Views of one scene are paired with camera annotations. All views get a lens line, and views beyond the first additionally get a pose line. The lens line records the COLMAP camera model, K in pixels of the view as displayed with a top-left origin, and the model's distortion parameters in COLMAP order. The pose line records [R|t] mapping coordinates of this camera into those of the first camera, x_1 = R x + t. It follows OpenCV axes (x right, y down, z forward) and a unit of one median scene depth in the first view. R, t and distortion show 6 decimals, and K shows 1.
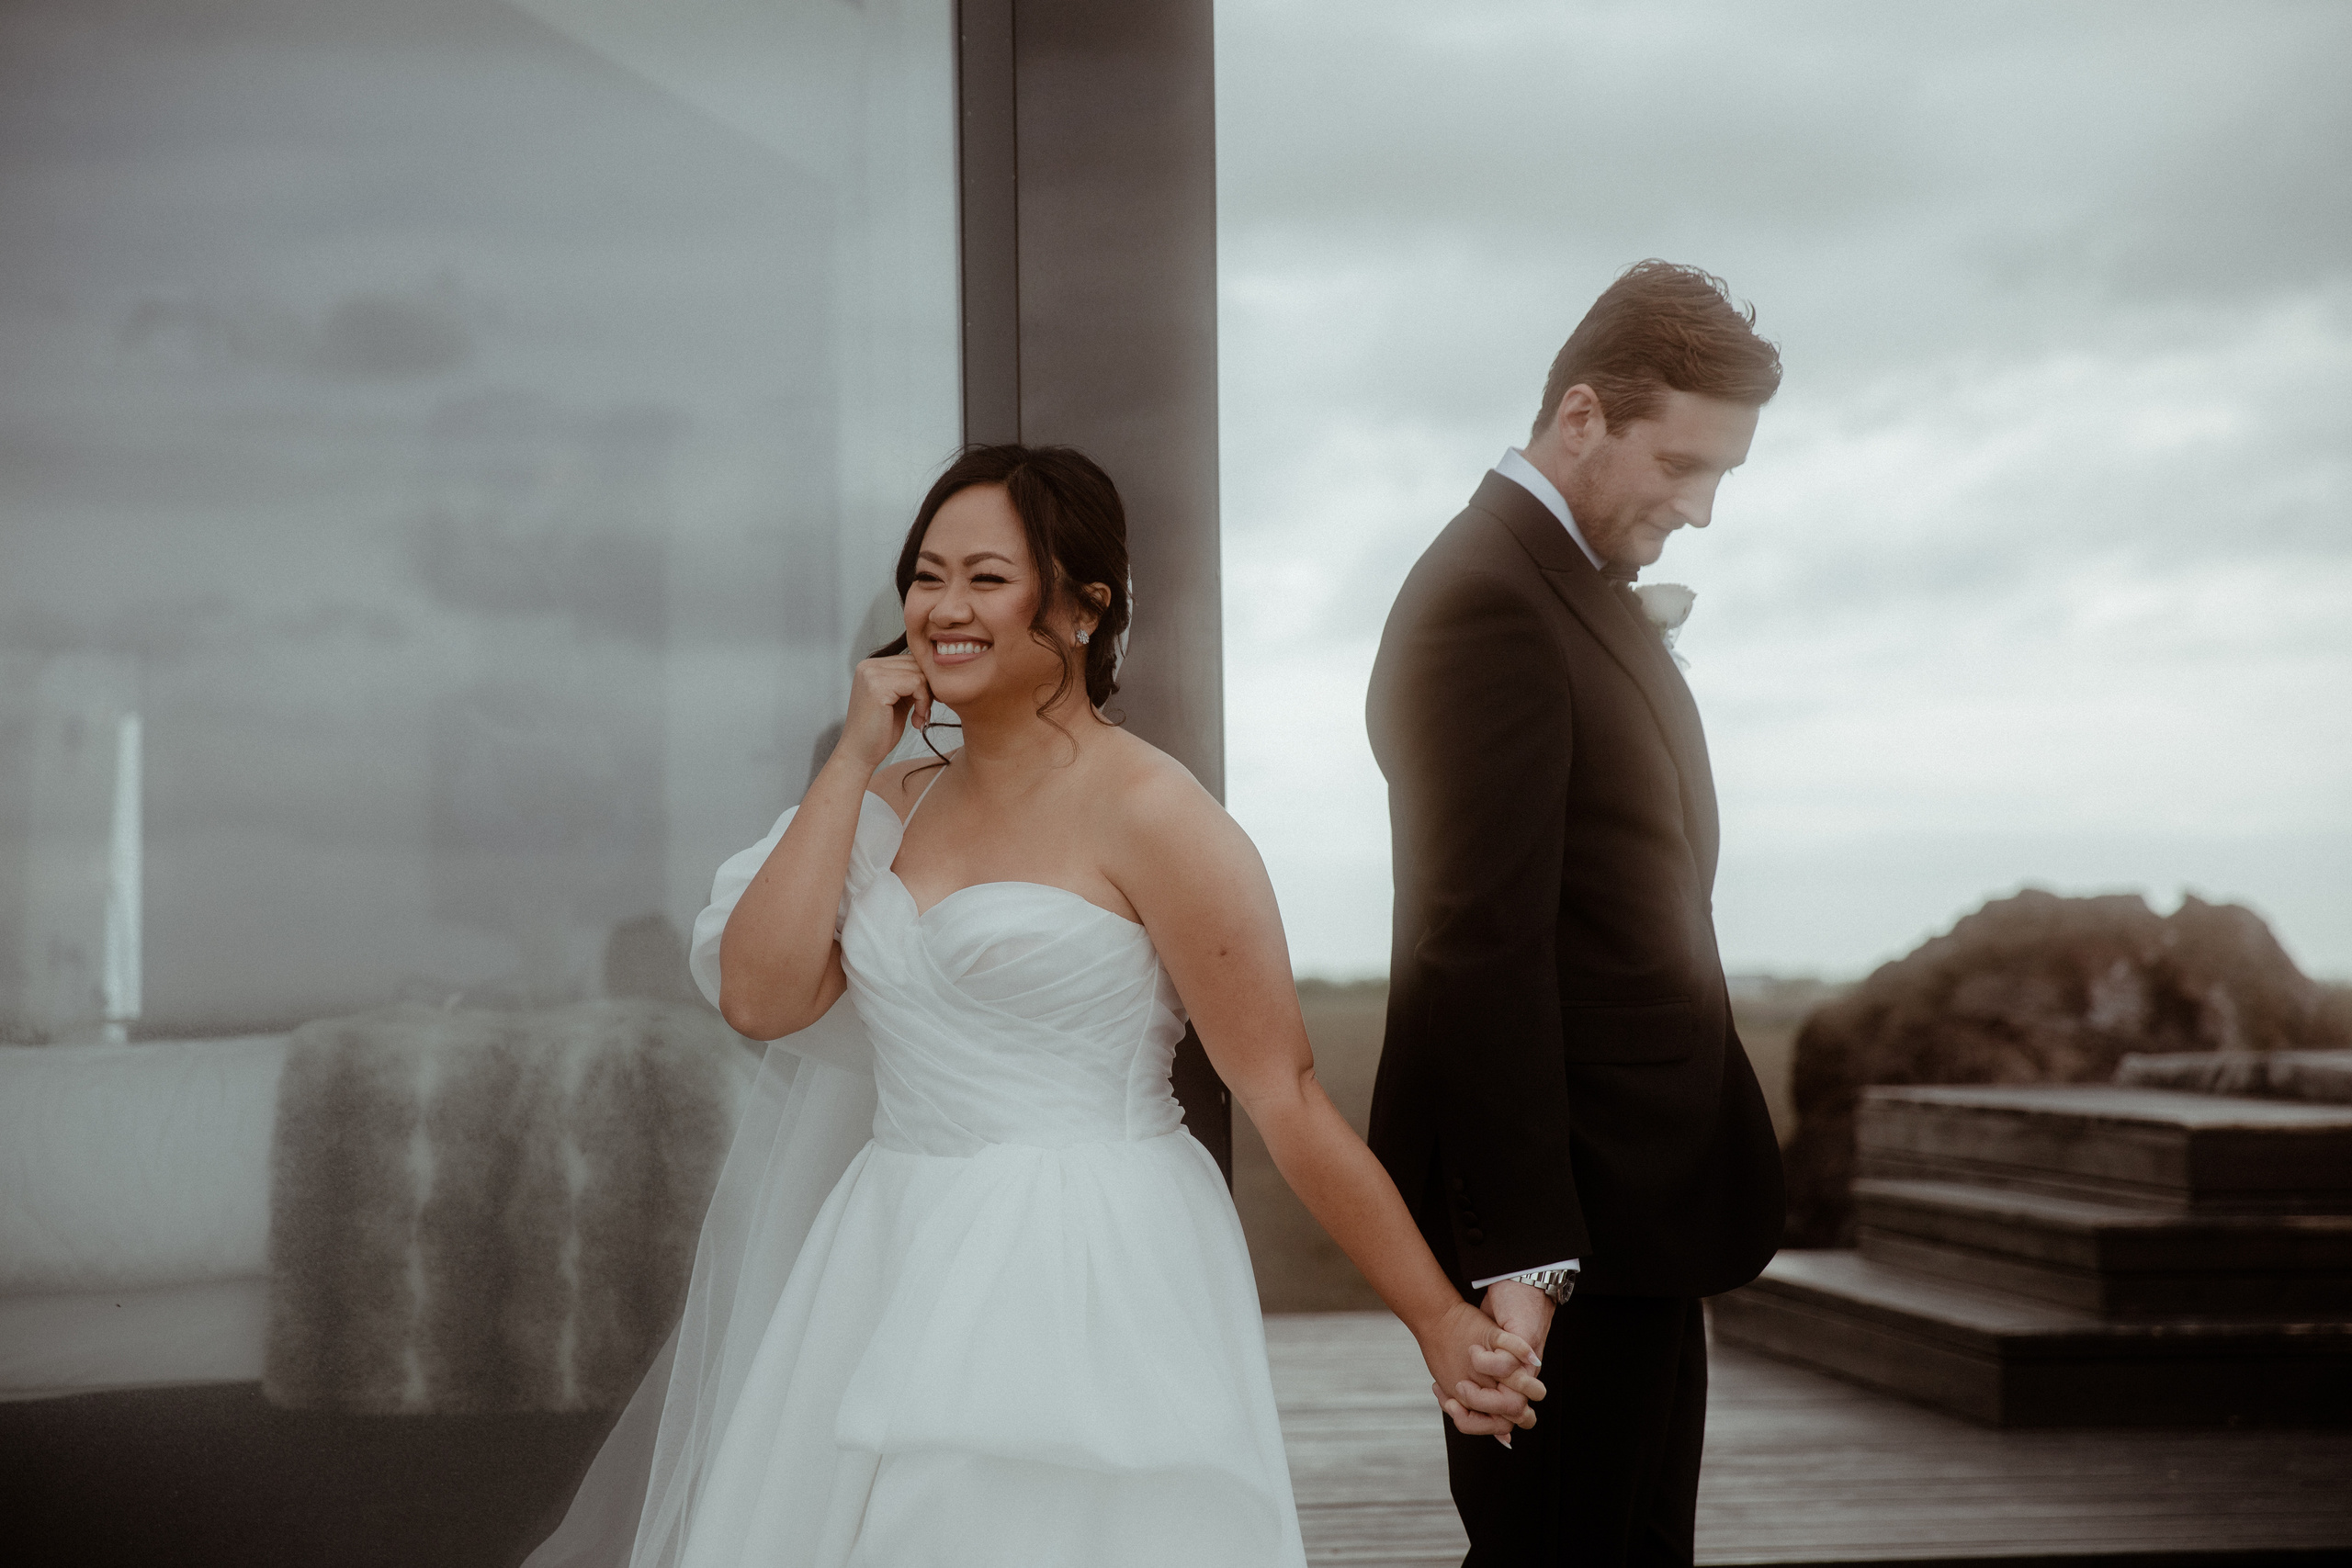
lens RADIAL K [[4240.1, 0, 1261.1], [0, 4240.1, 751.9], [0, 0, 1]] dist [-0.011993, 0.000000]
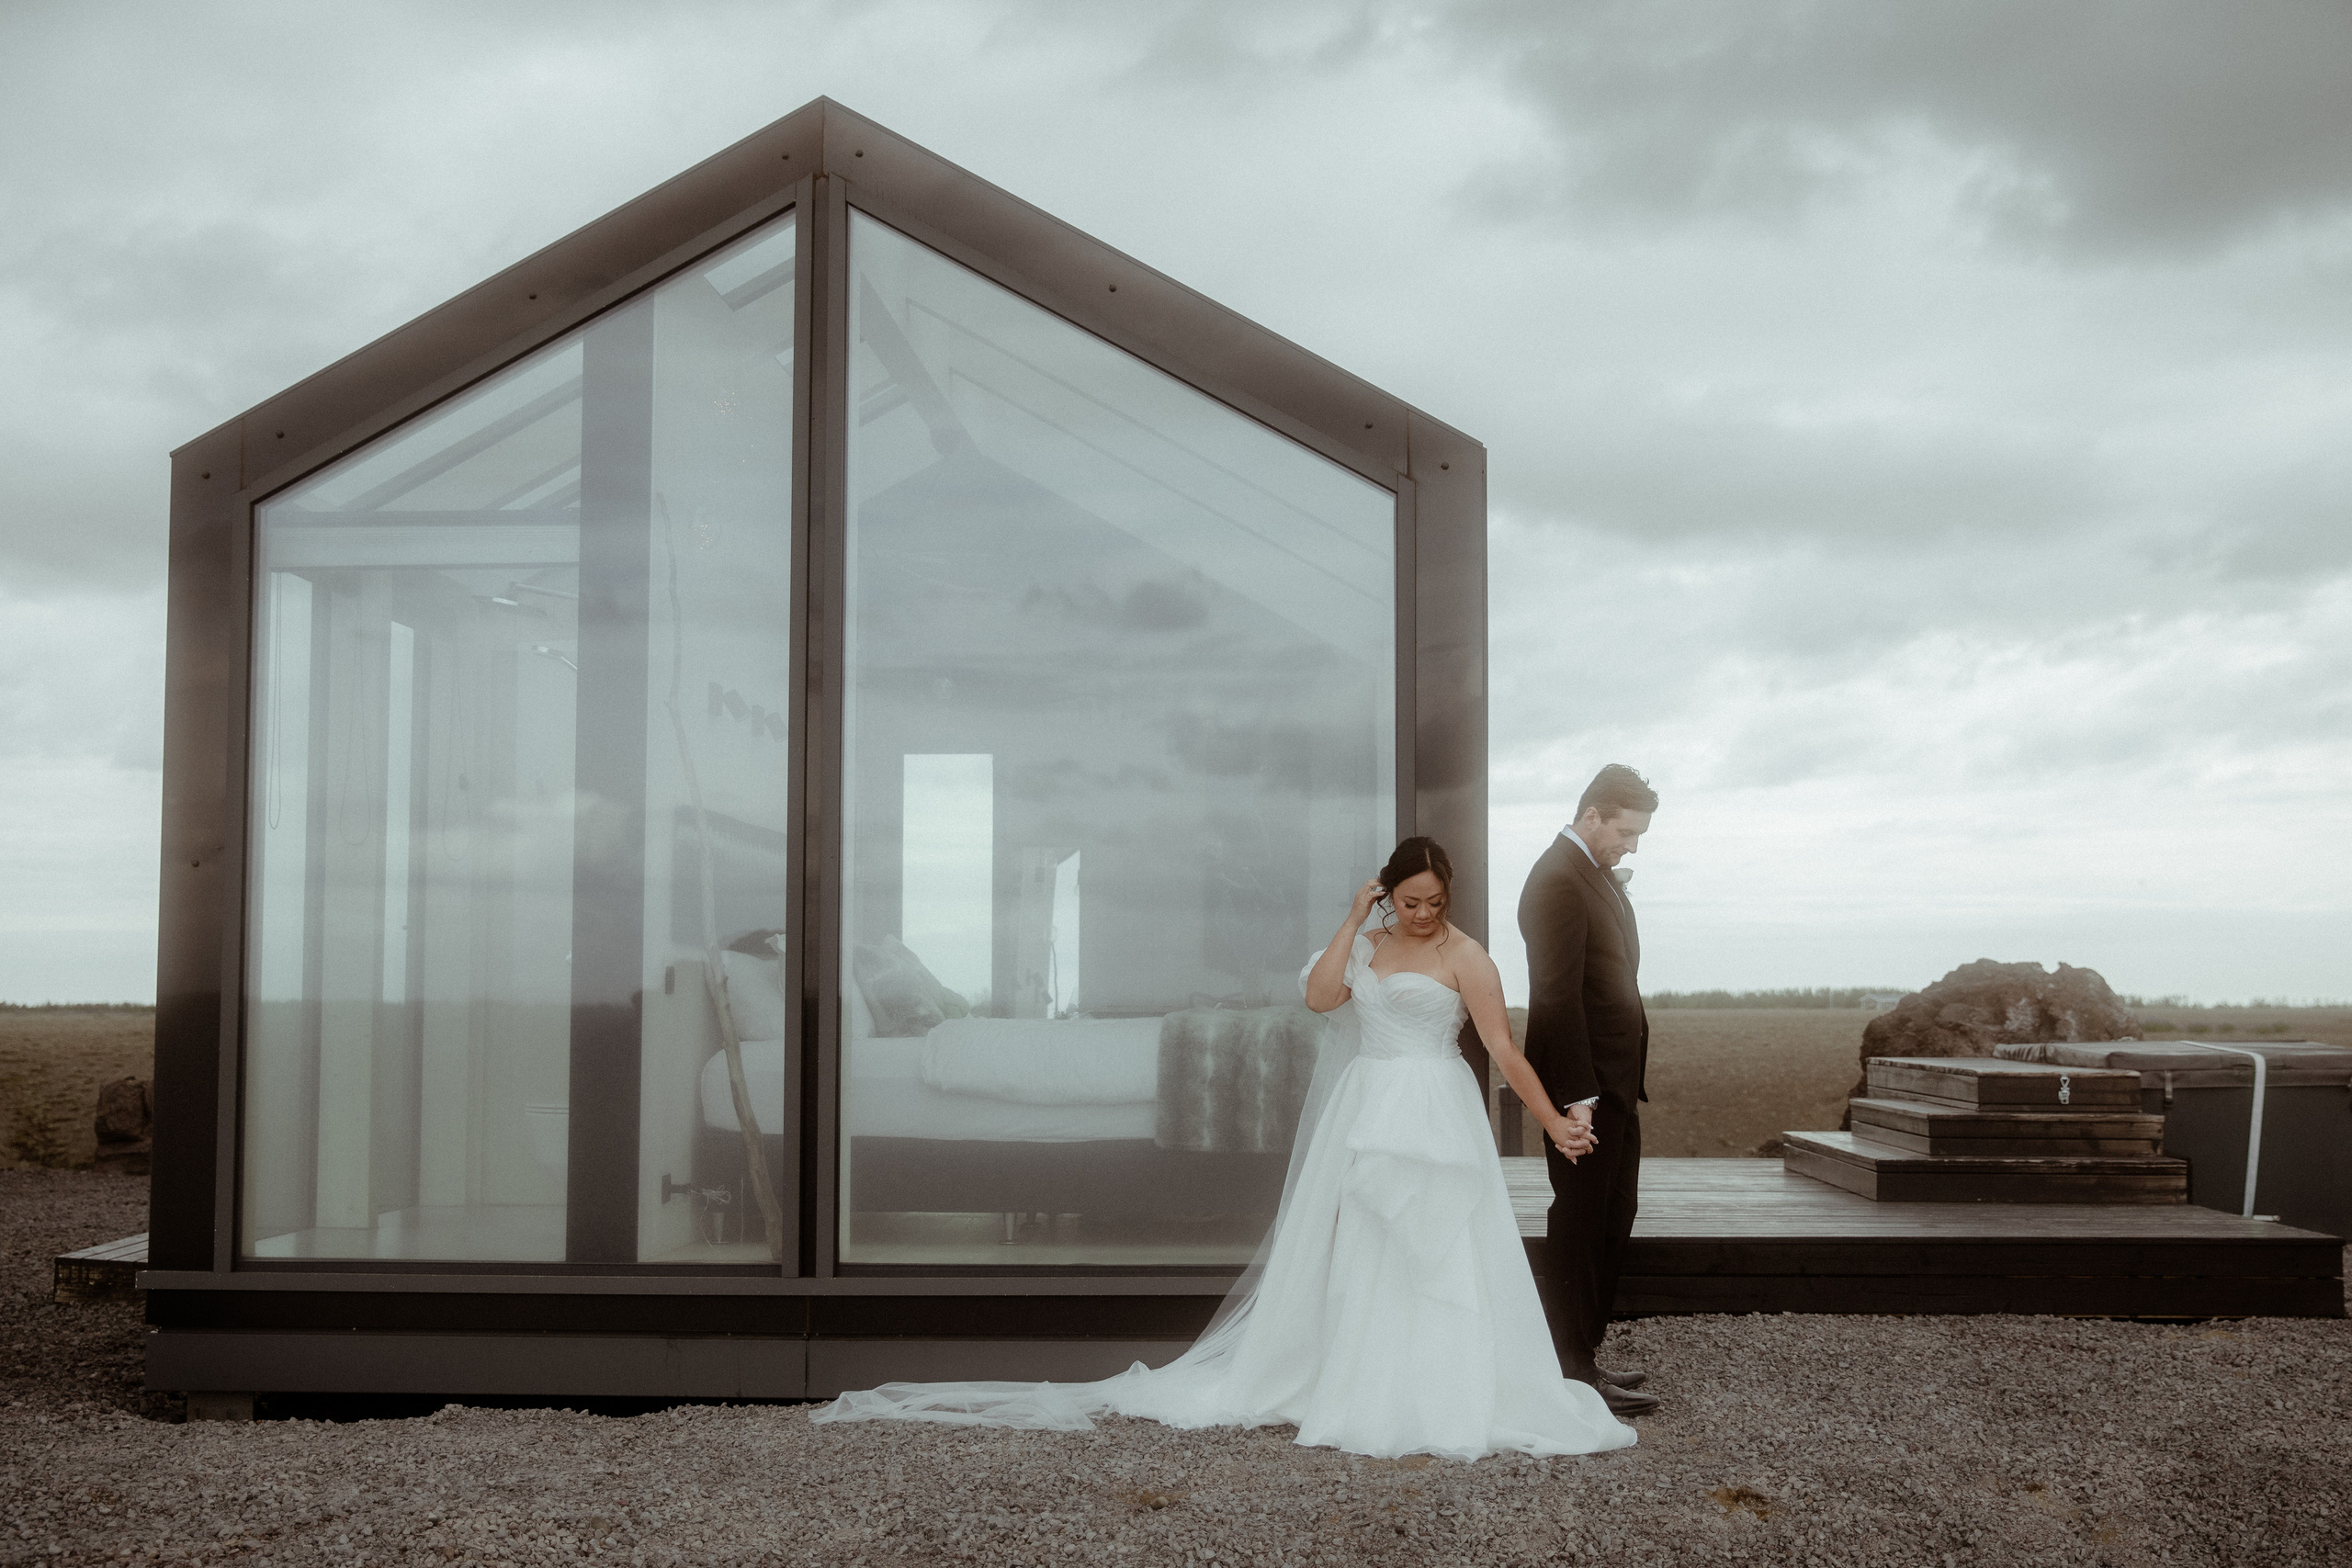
lens RADIAL K [[2553.2, 0, 1174.7], [0, 2553.2, 804.9], [0, 0, 1]] dist [0.005195, 0.000000]
pose [[0.980739, -0.001727, -0.195315, 0.107520], [-0.002330, 0.999786, -0.020541, -0.038502], [0.195309, 0.020600, 0.980525, -0.648192]]
